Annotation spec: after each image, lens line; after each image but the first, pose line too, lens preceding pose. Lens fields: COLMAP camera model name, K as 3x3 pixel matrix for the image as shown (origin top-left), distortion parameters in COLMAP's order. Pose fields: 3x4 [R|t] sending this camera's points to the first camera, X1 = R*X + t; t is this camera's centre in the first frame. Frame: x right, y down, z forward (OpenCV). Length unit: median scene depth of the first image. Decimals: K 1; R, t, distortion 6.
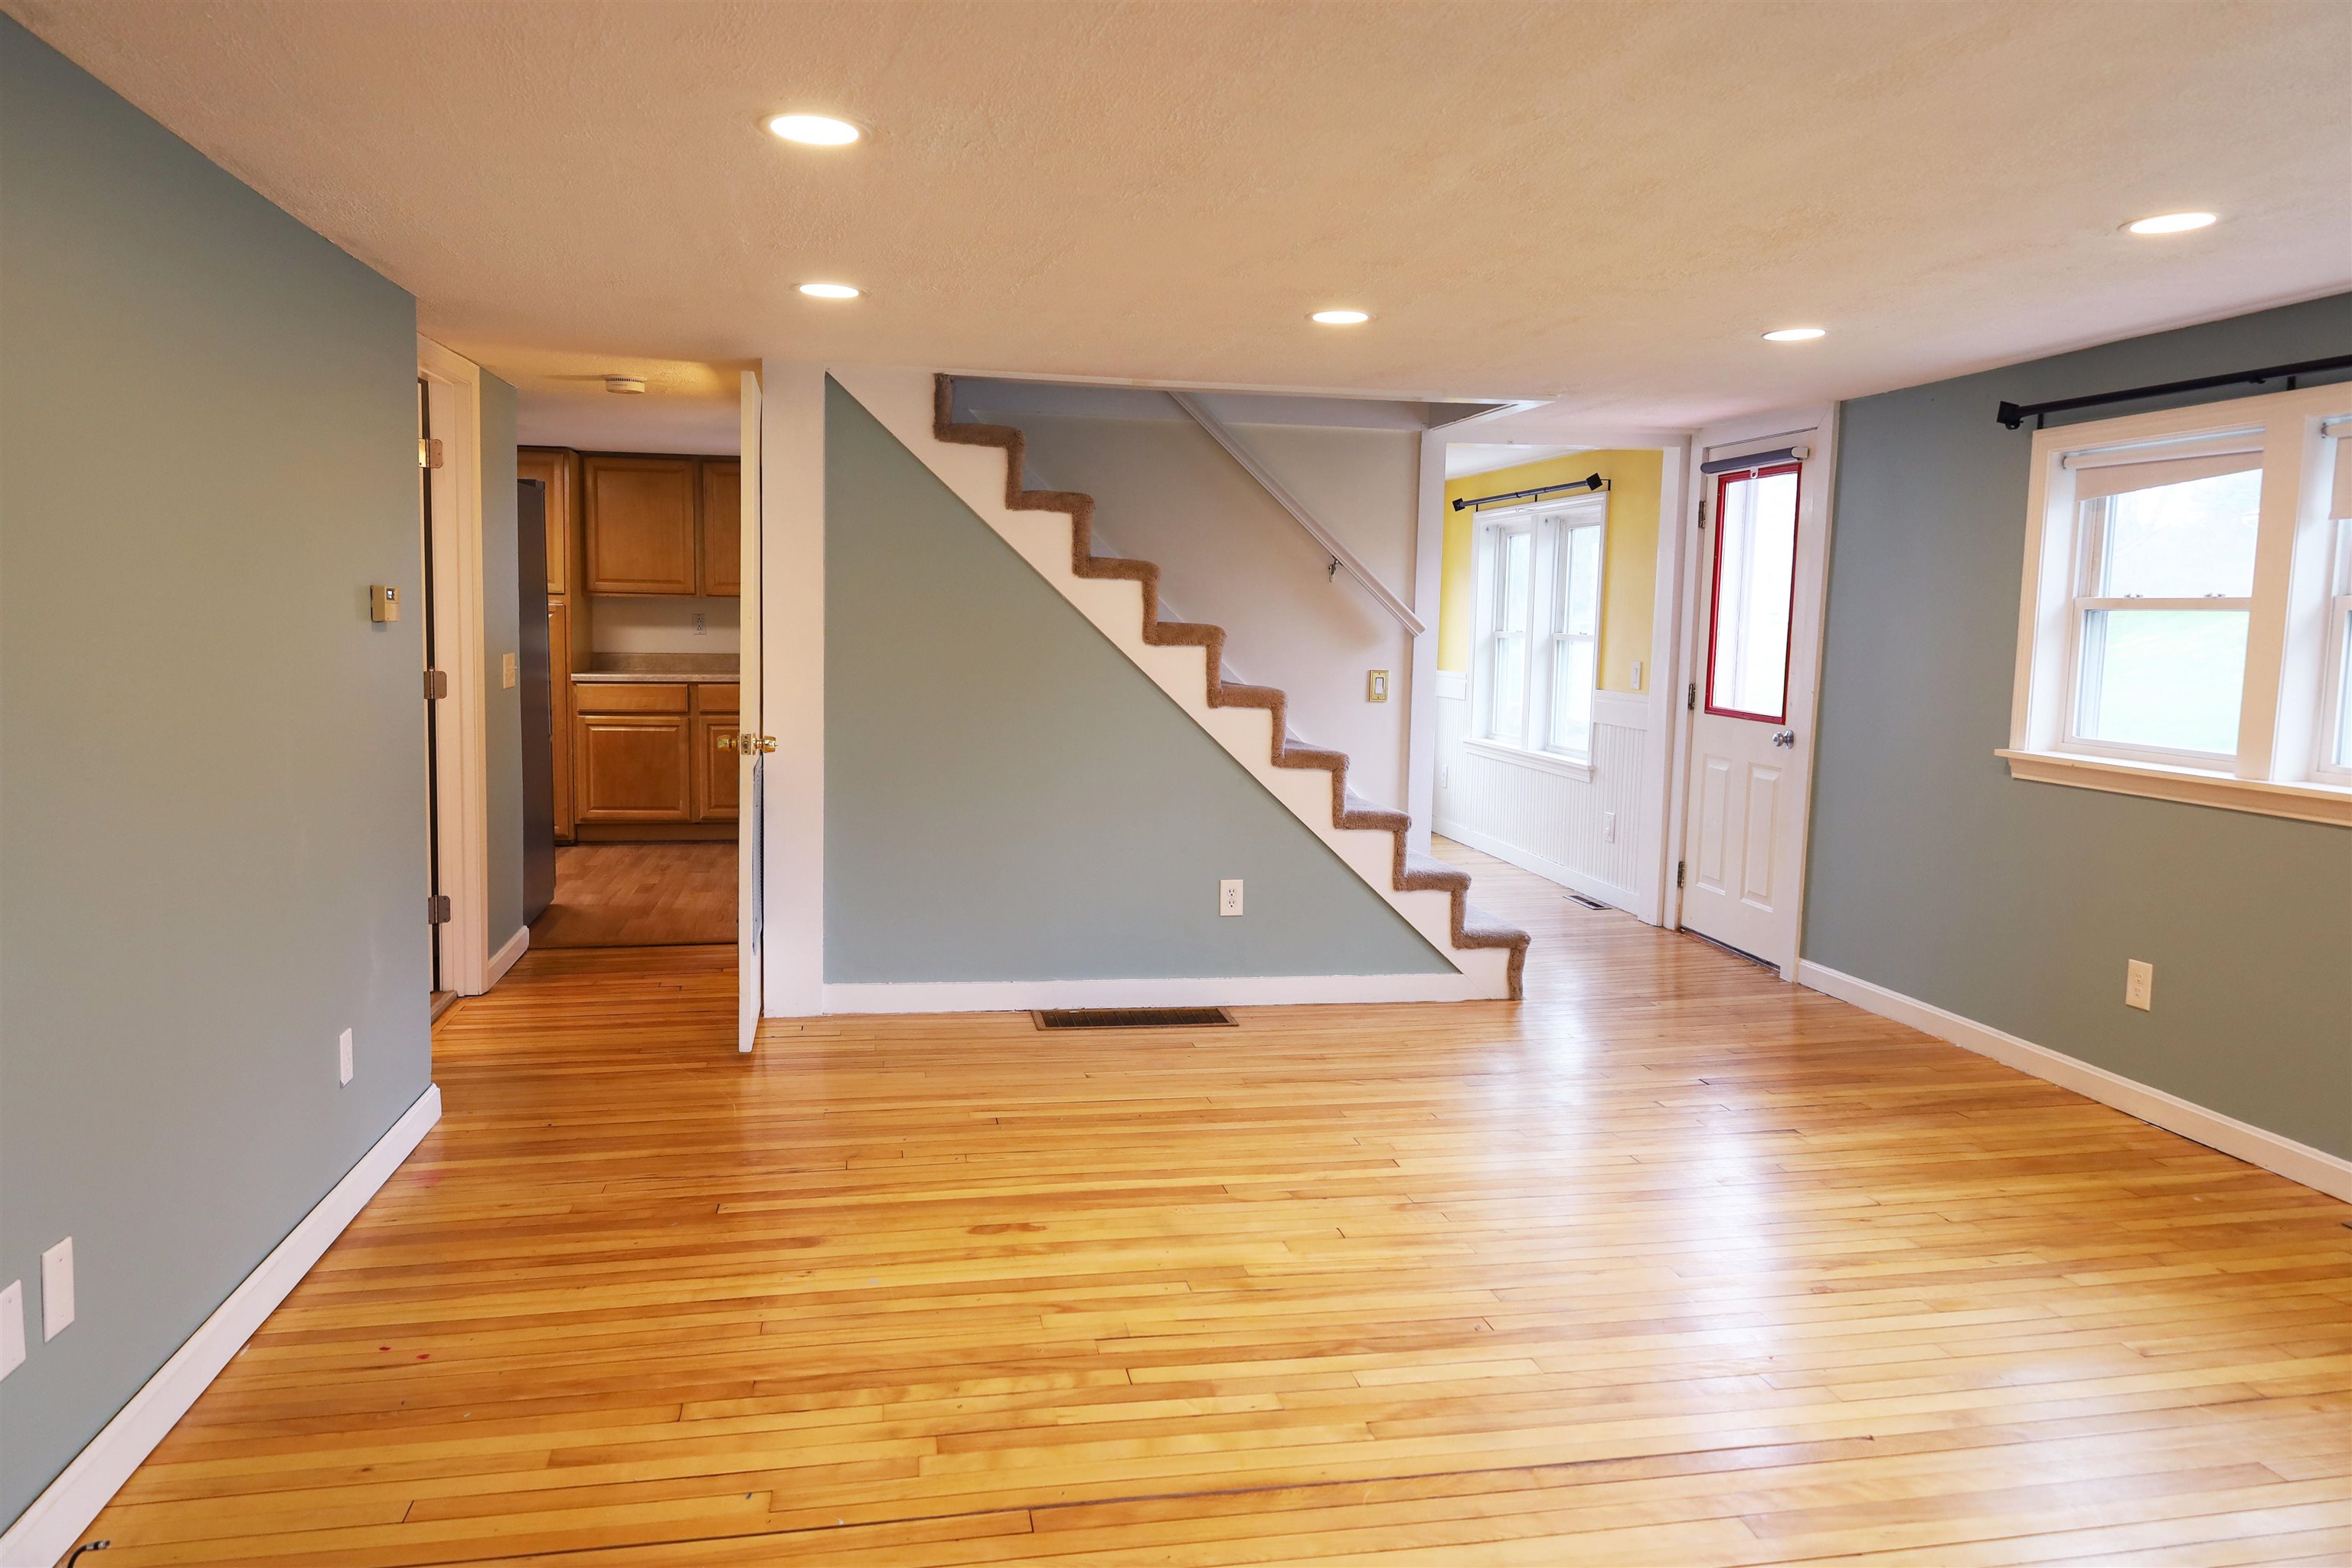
lens RADIAL K [[1602.7, 0, 1176.1], [0, 1602.7, 778.5], [0, 0, 1]] dist [-0.003563, -0.006600]
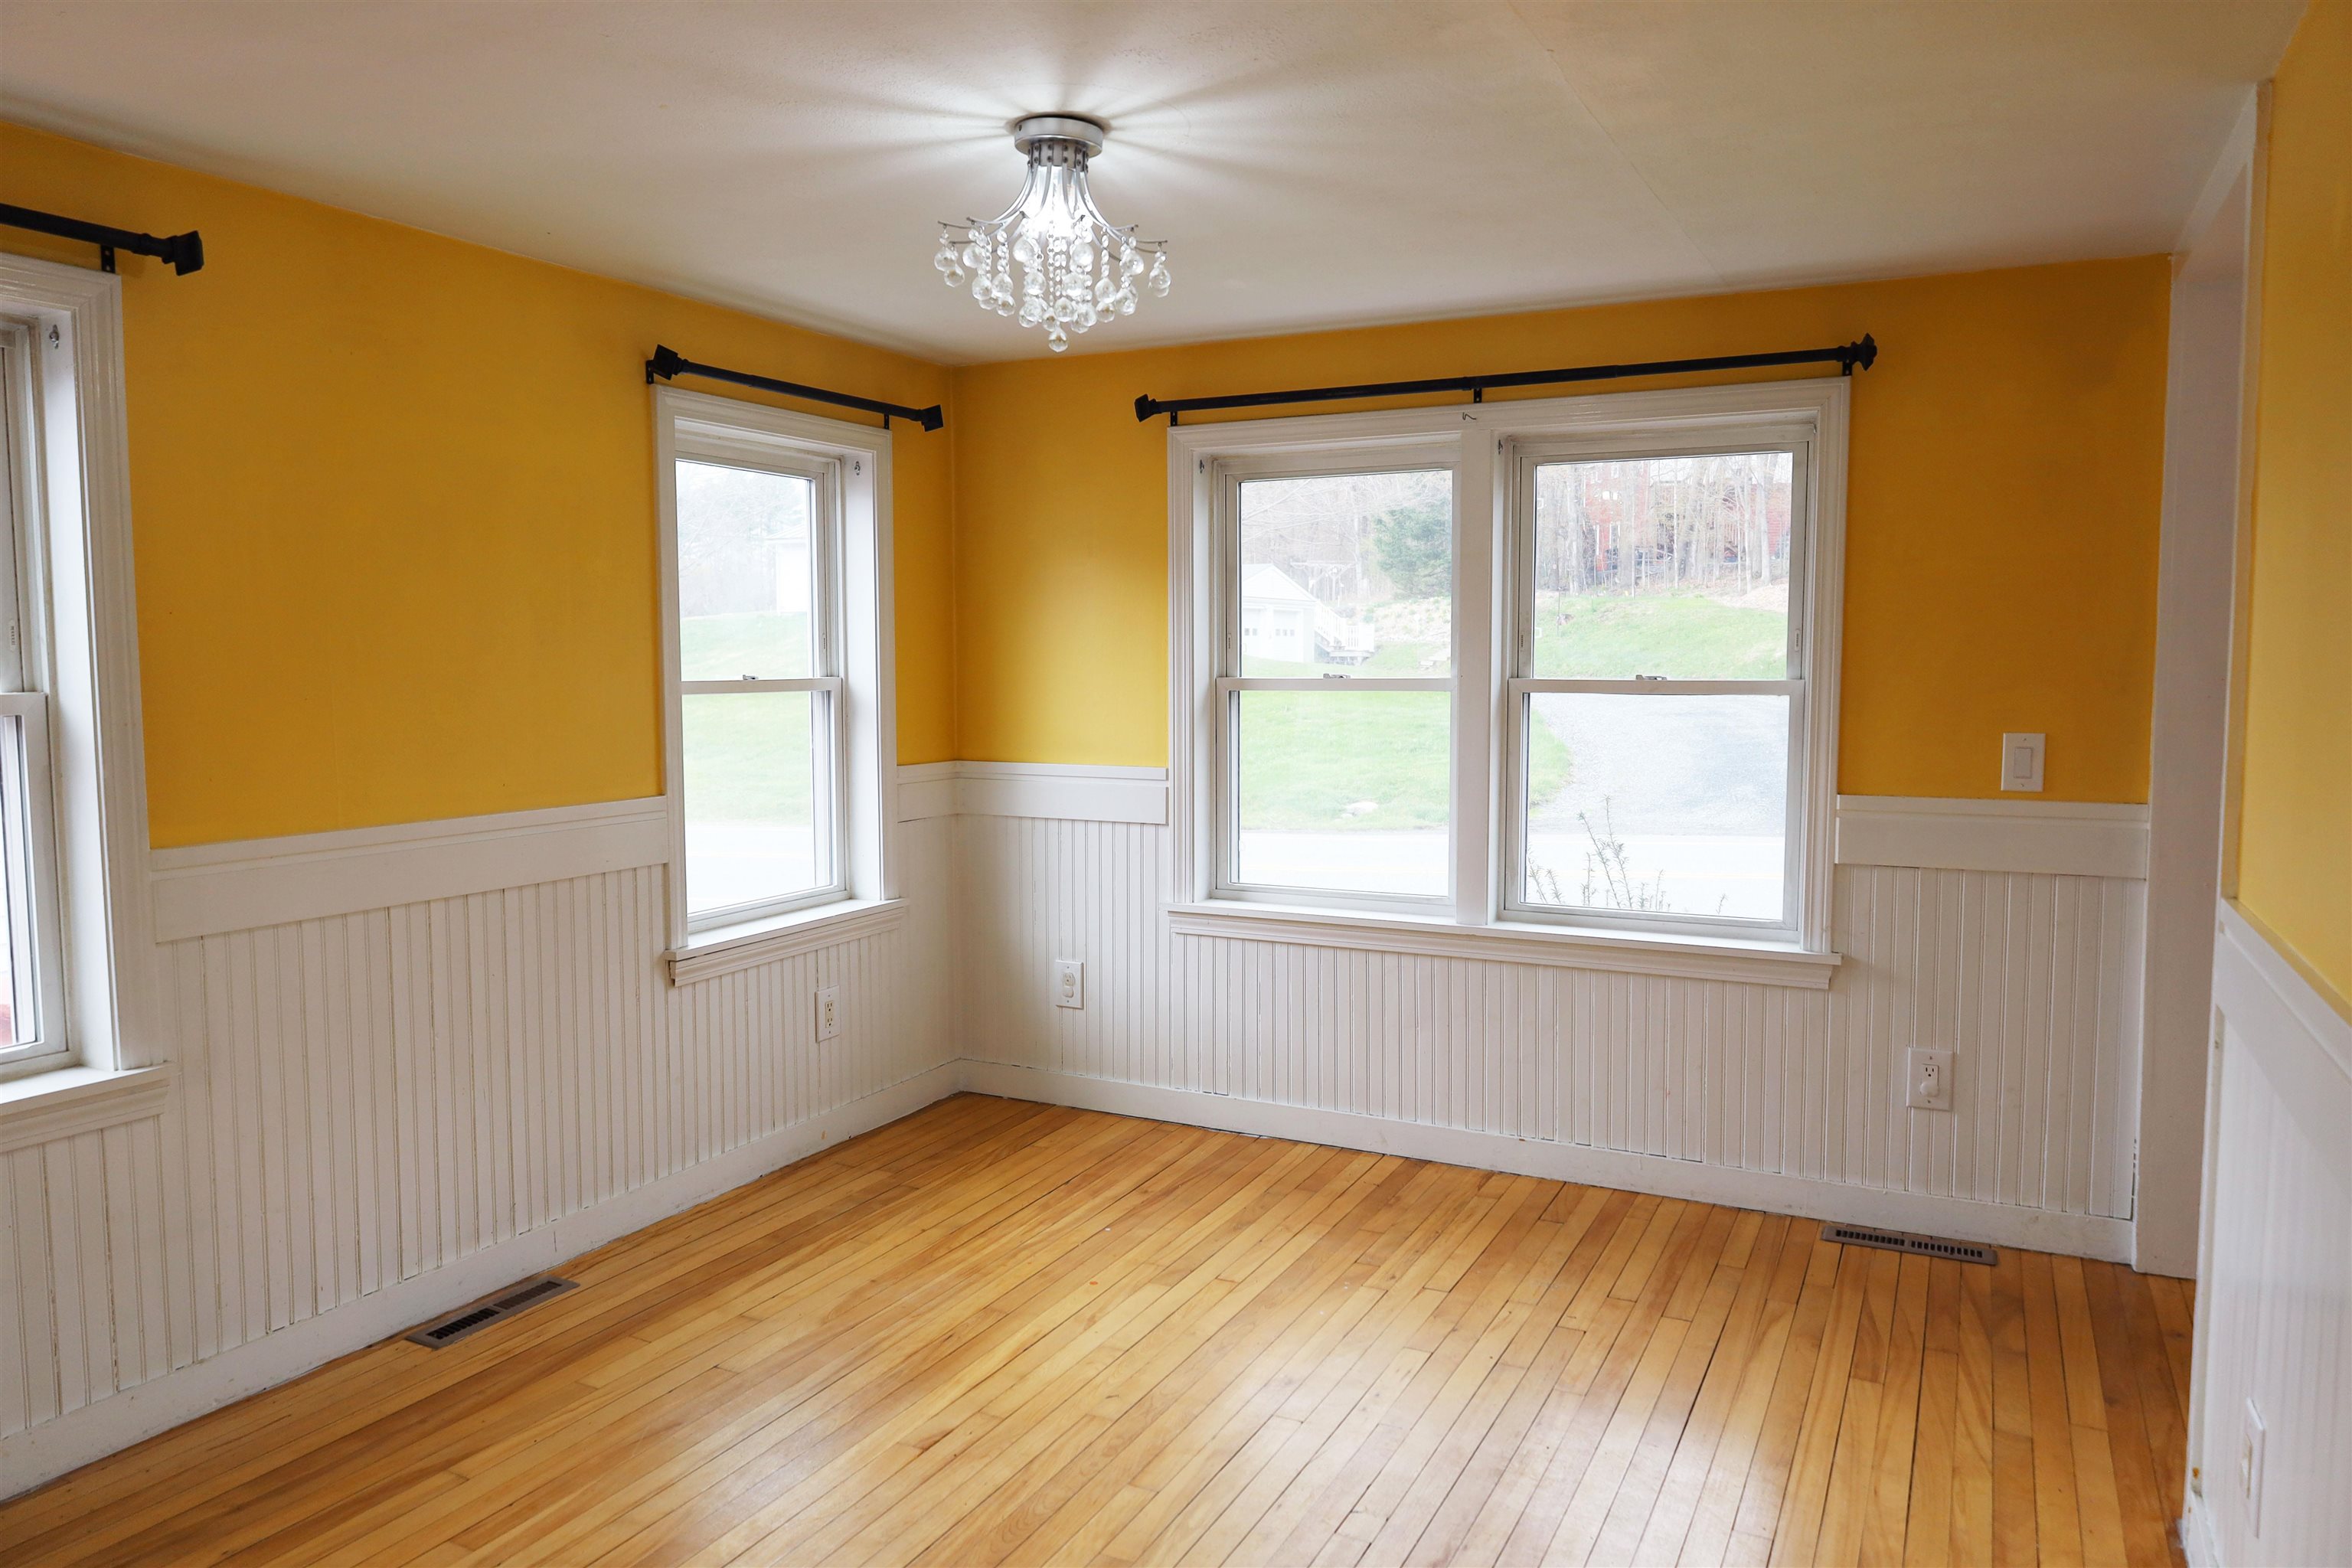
lens RADIAL K [[1505.5, 0, 1197.9], [0, 1505.5, 779.3], [0, 0, 1]] dist [-0.054298, 0.001521]
pose [[0.617822, -0.081028, 0.782132, -0.159394], [0.091206, 0.995347, 0.031072, -0.073268], [-0.781011, 0.052139, 0.622337, 0.699546]]
